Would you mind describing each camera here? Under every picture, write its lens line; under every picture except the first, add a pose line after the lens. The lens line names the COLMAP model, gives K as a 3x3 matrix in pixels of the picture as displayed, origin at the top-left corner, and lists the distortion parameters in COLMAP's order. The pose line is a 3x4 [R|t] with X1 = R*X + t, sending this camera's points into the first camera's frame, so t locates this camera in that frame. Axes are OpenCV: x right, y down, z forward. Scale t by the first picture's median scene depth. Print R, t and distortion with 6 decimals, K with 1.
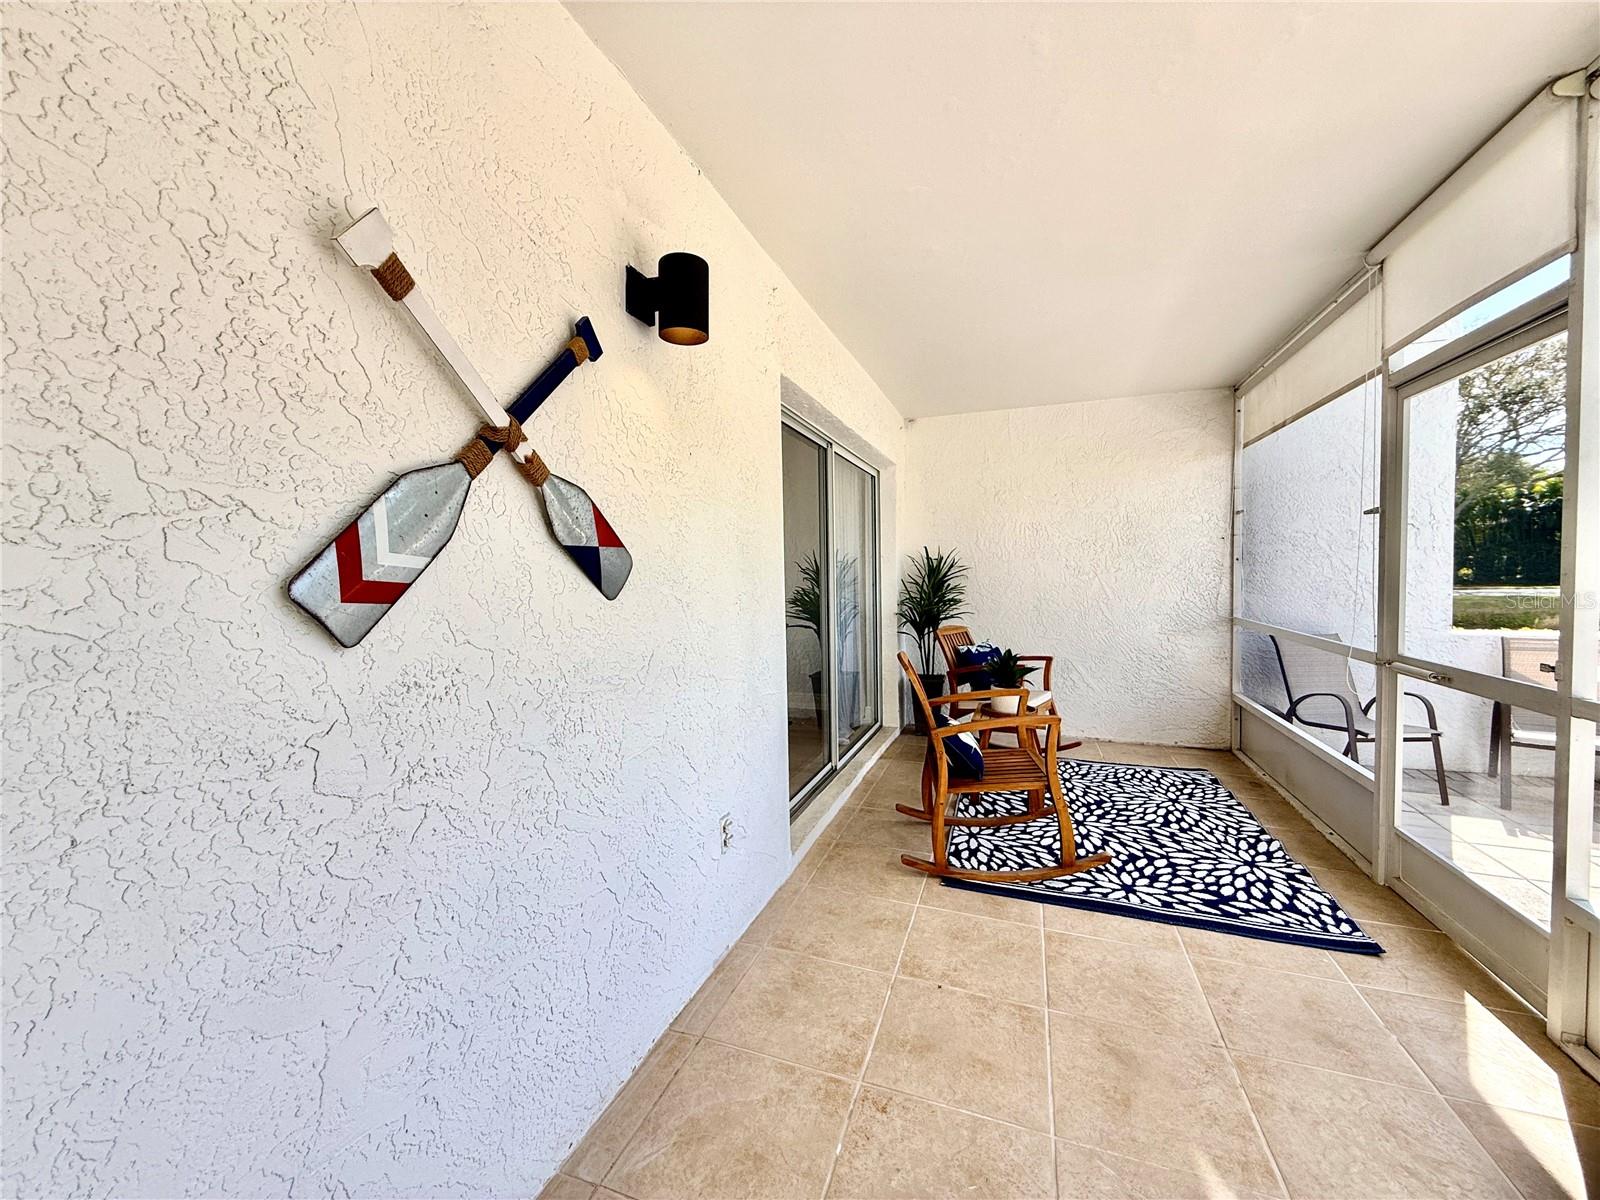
lens RADIAL K [[636.8, 0, 793.6], [0, 636.8, 599.3], [0, 0, 1]] dist [0.000025, 0.000029]
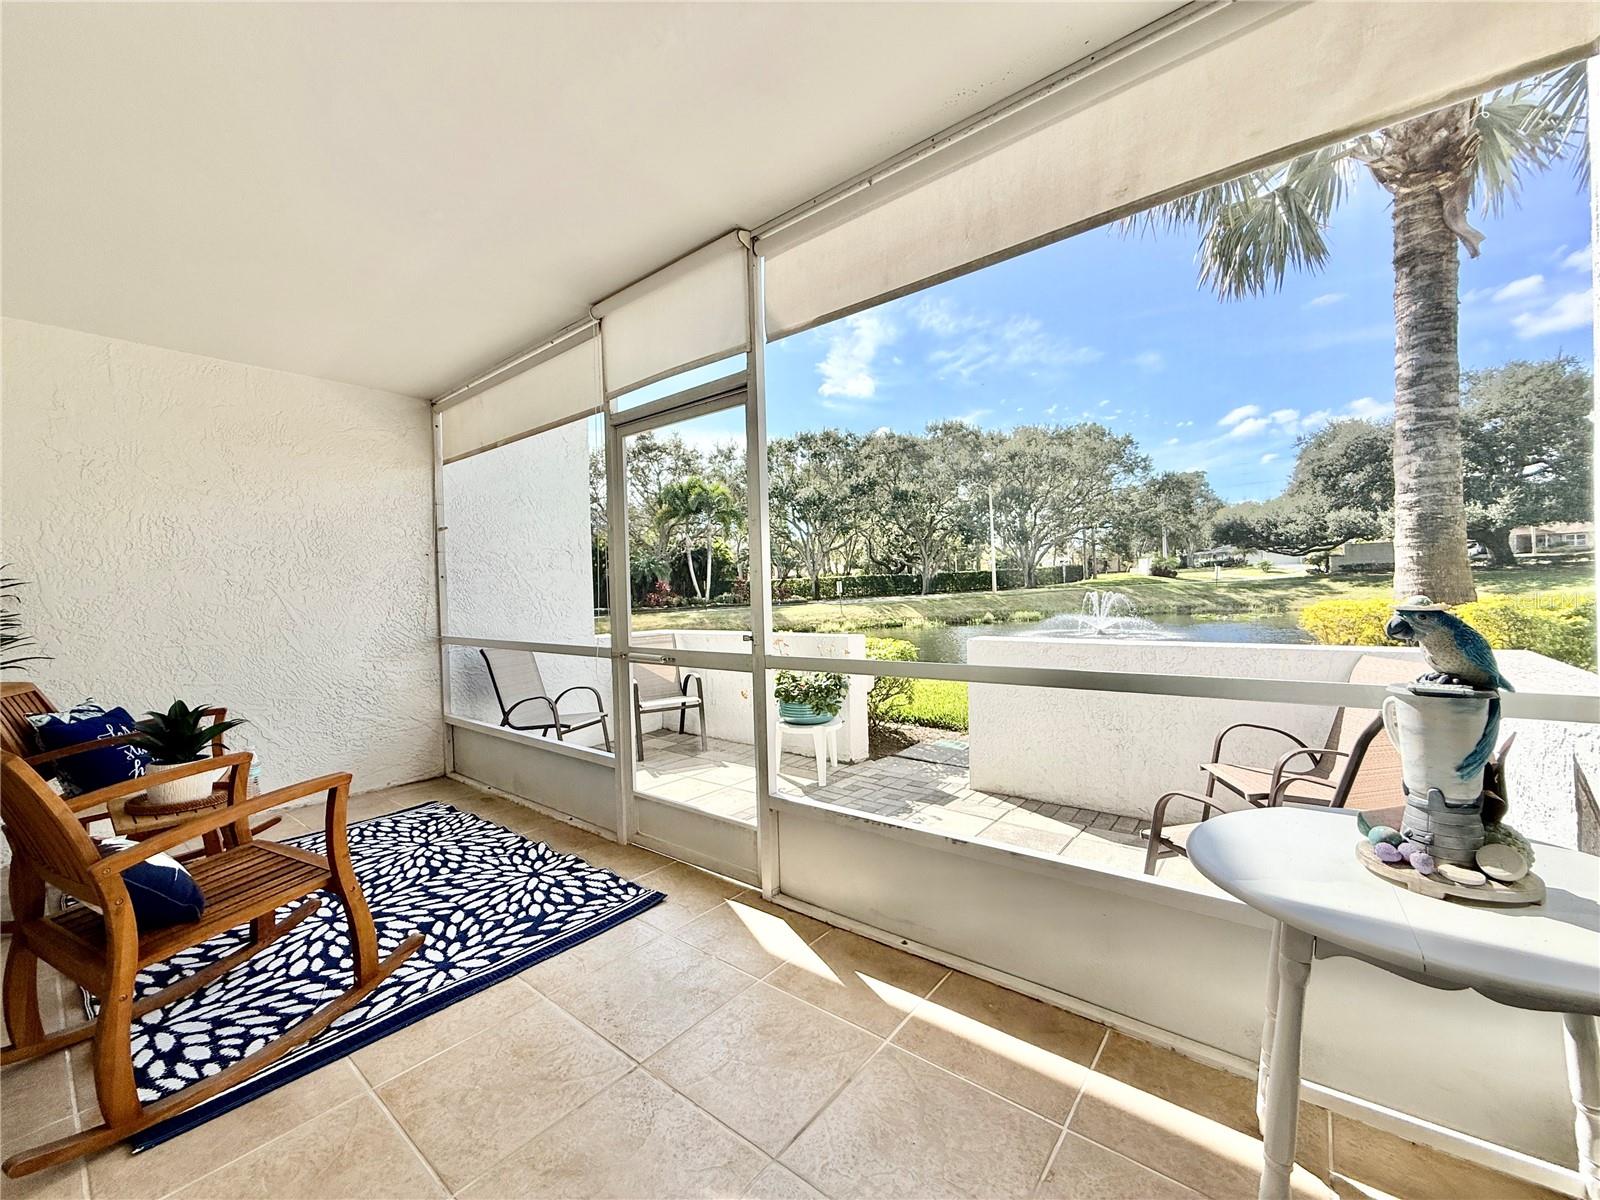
lens RADIAL K [[636.8, 0, 797.0], [0, 636.8, 600.6], [0, 0, 1]] dist [0.000025, 0.000029]
pose [[0.326606, -0.006028, 0.945141, -0.073210], [0.060799, 0.998043, -0.014645, 0.031369], [-0.943203, 0.062246, 0.326333, 0.258070]]
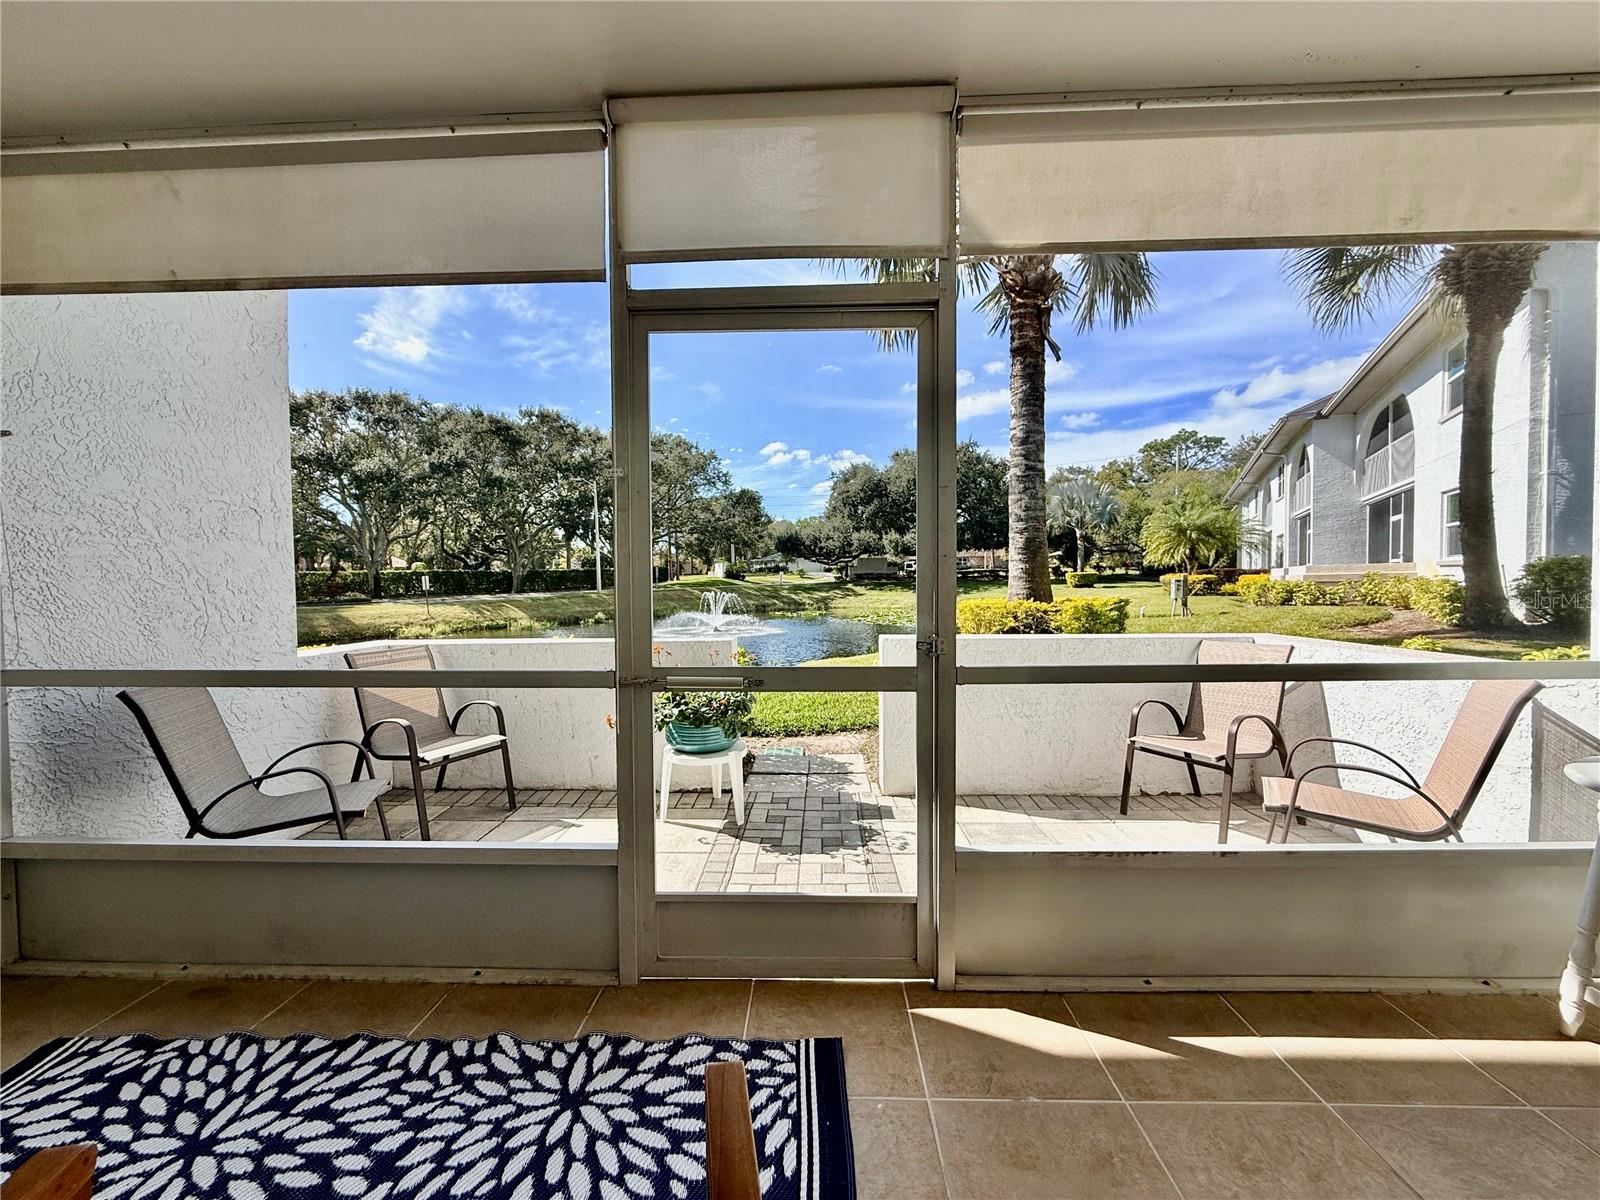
lens RADIAL K [[636.8, 0, 795.0], [0, 636.8, 599.9], [0, 0, 1]] dist [0.000025, 0.000029]
pose [[-0.308558, -0.005713, 0.951188, 0.151697], [0.053883, 0.998271, 0.023475, -0.001522], [-0.949678, 0.058496, -0.307717, 0.916377]]
